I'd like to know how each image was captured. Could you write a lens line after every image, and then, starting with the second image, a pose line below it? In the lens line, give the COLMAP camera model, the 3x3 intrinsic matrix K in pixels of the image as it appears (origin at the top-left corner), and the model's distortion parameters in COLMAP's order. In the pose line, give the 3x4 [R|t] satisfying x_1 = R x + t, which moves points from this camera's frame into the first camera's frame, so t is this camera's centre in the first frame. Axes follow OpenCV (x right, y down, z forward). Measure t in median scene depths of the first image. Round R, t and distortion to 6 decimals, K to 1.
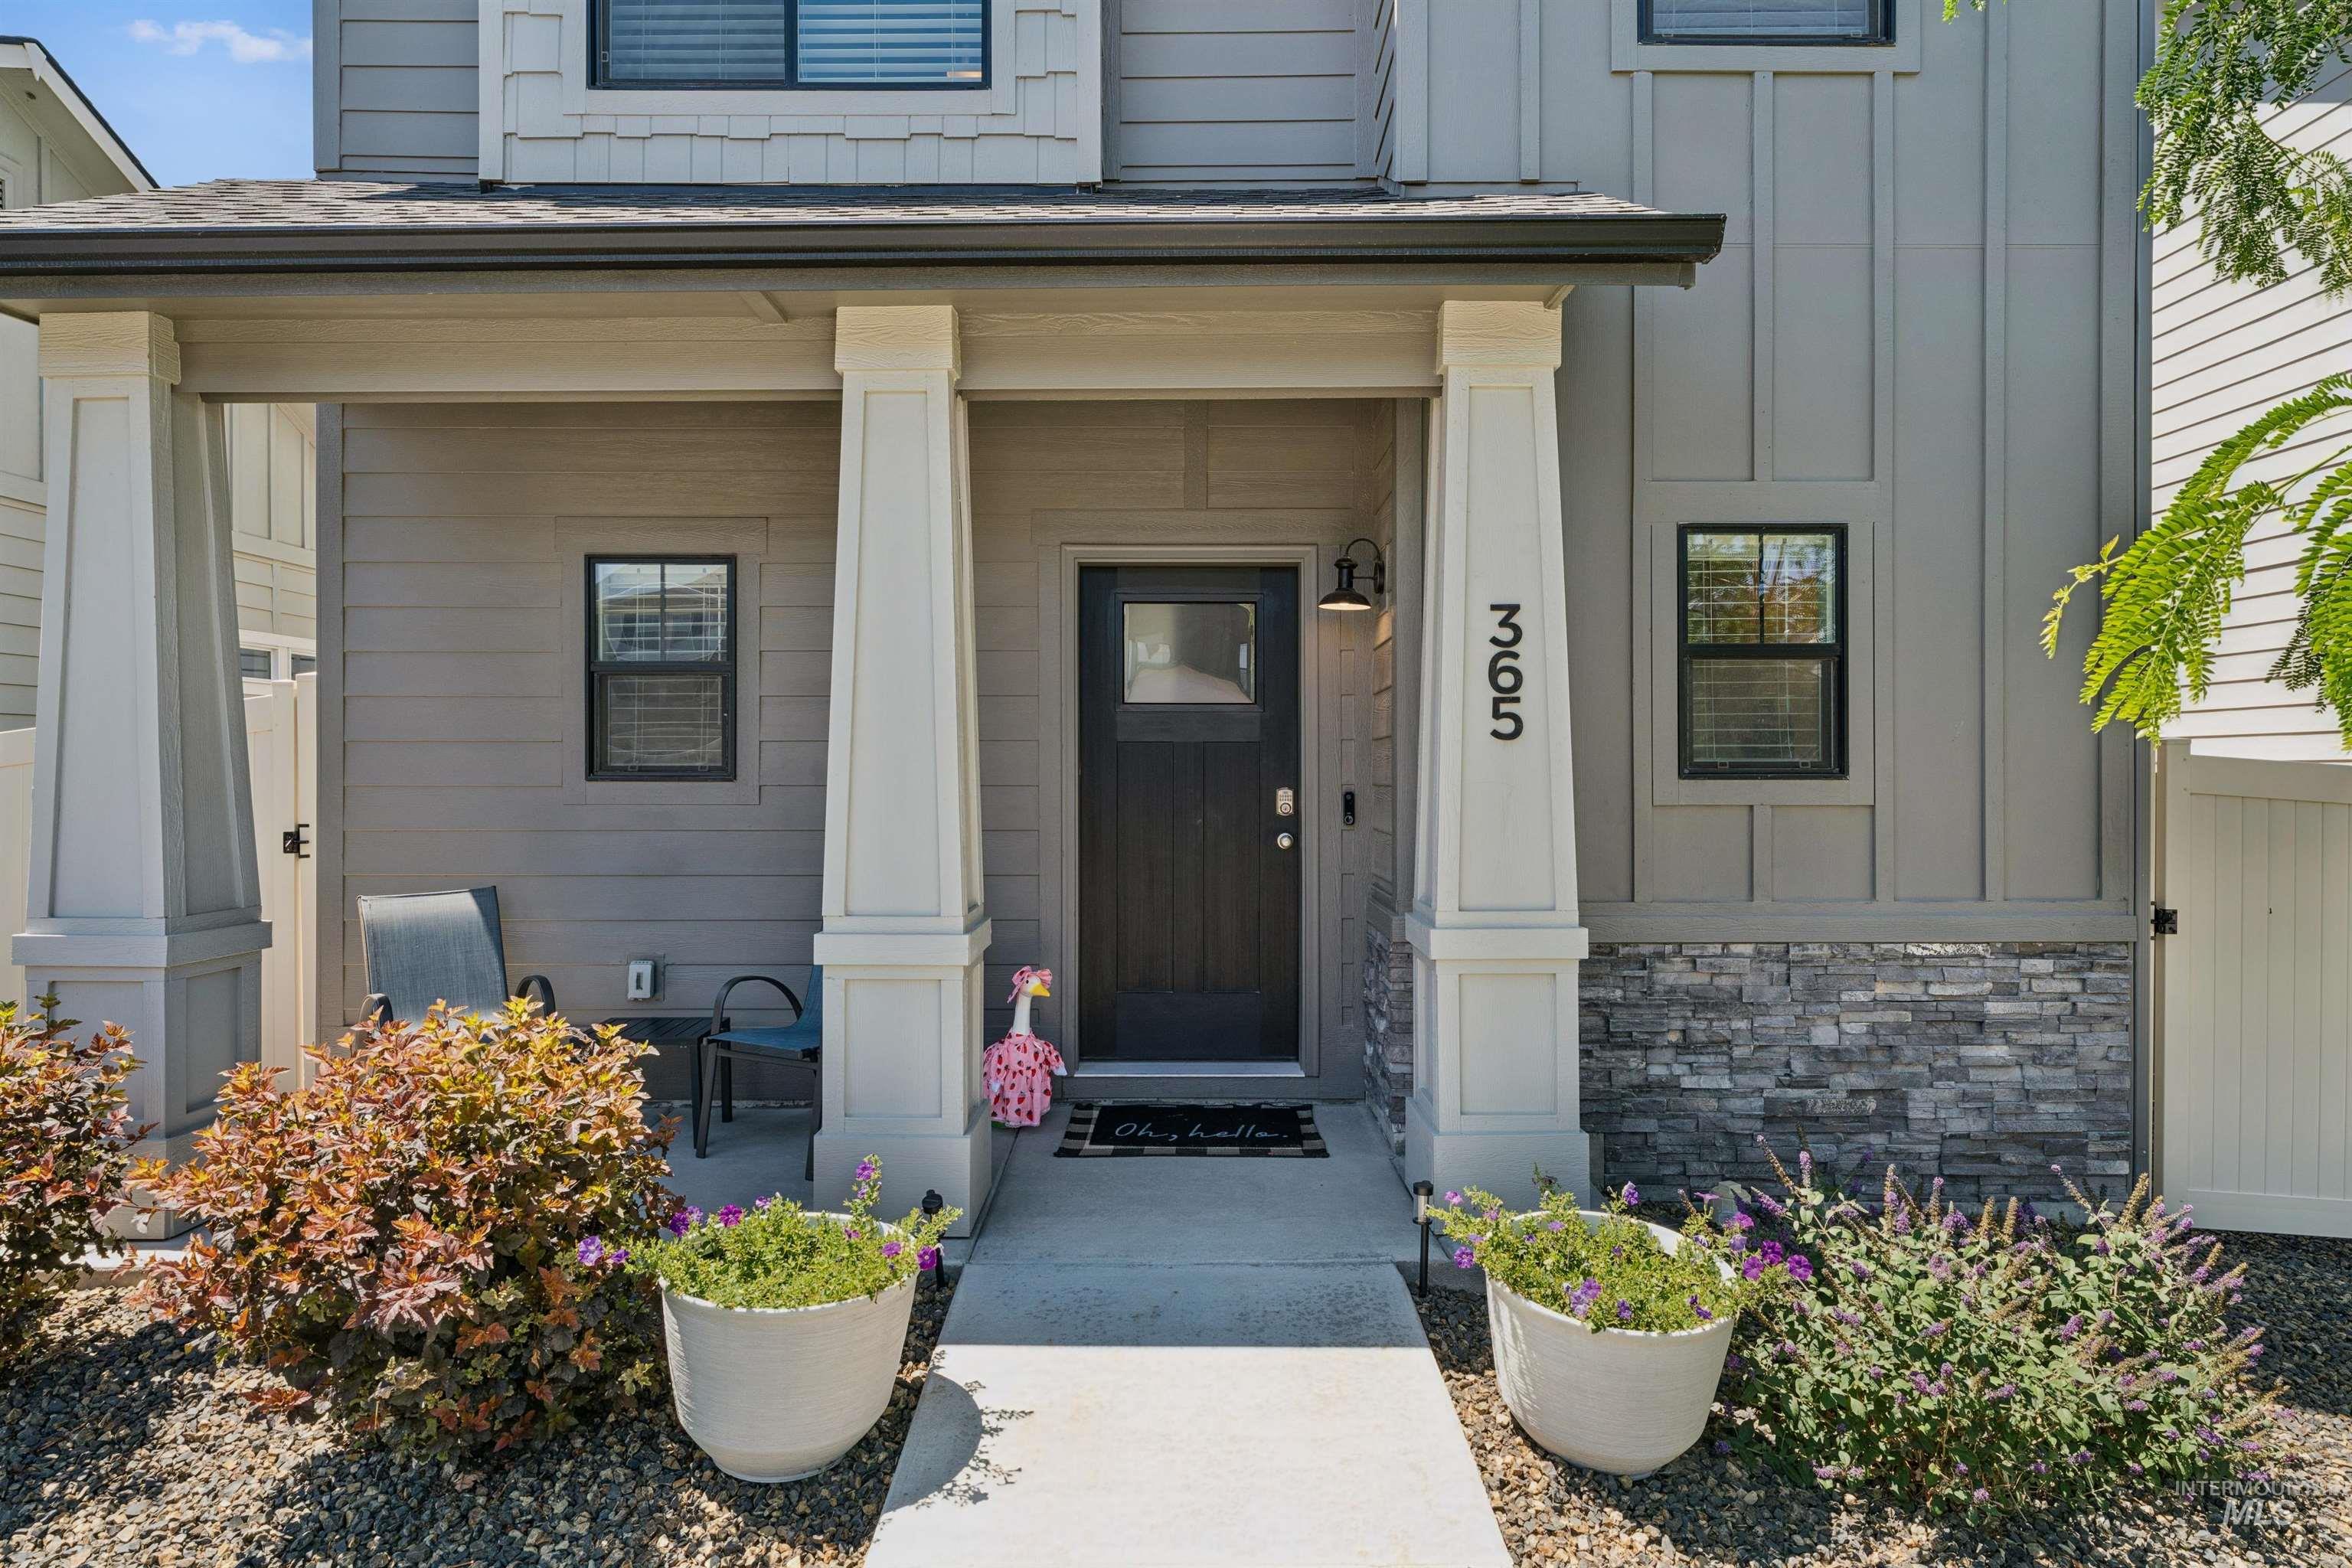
lens RADIAL K [[1435.1, 0, 1176.0], [0, 1435.1, 784.0], [0, 0, 1]] dist [0.000586, 0.000273]
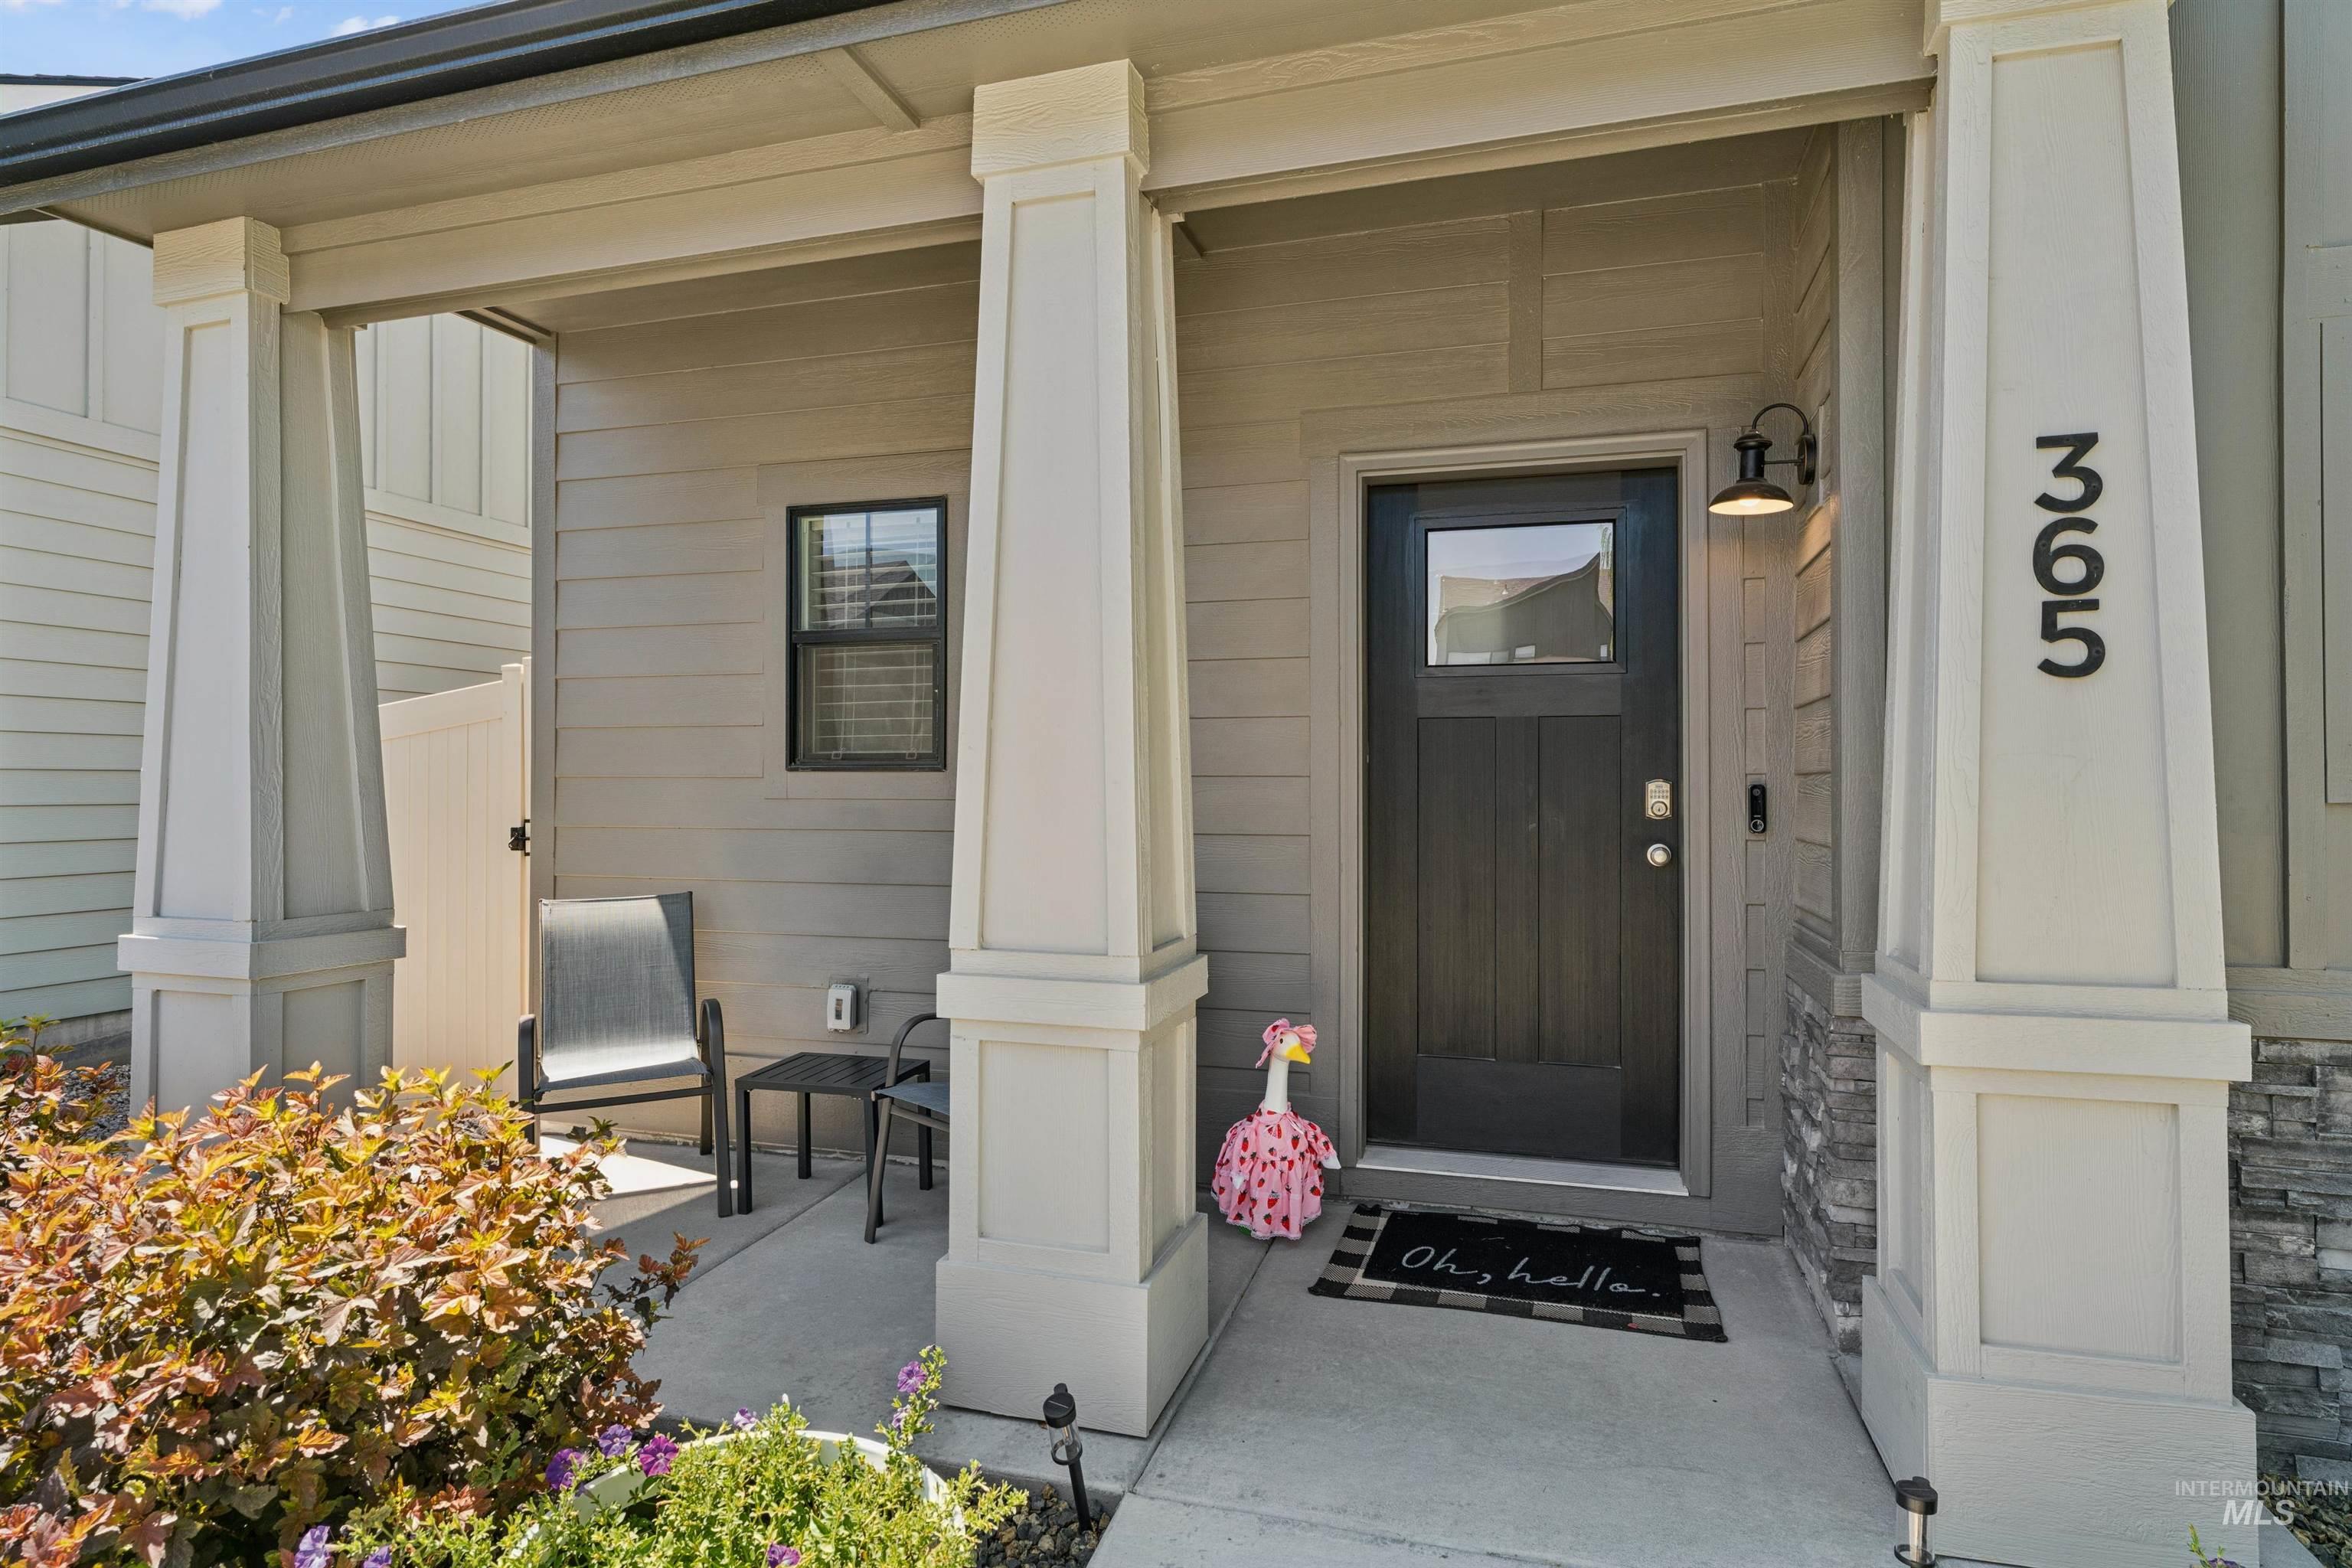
lens RADIAL K [[1284.3, 0, 1176.0], [0, 1284.3, 784.0], [0, 0, 1]] dist [-0.002444, -0.001671]
pose [[0.956430, 0.000420, -0.291960, 0.036100], [-0.005166, 0.999867, -0.015487, 0.016991], [0.291915, 0.016320, 0.956305, 0.354021]]
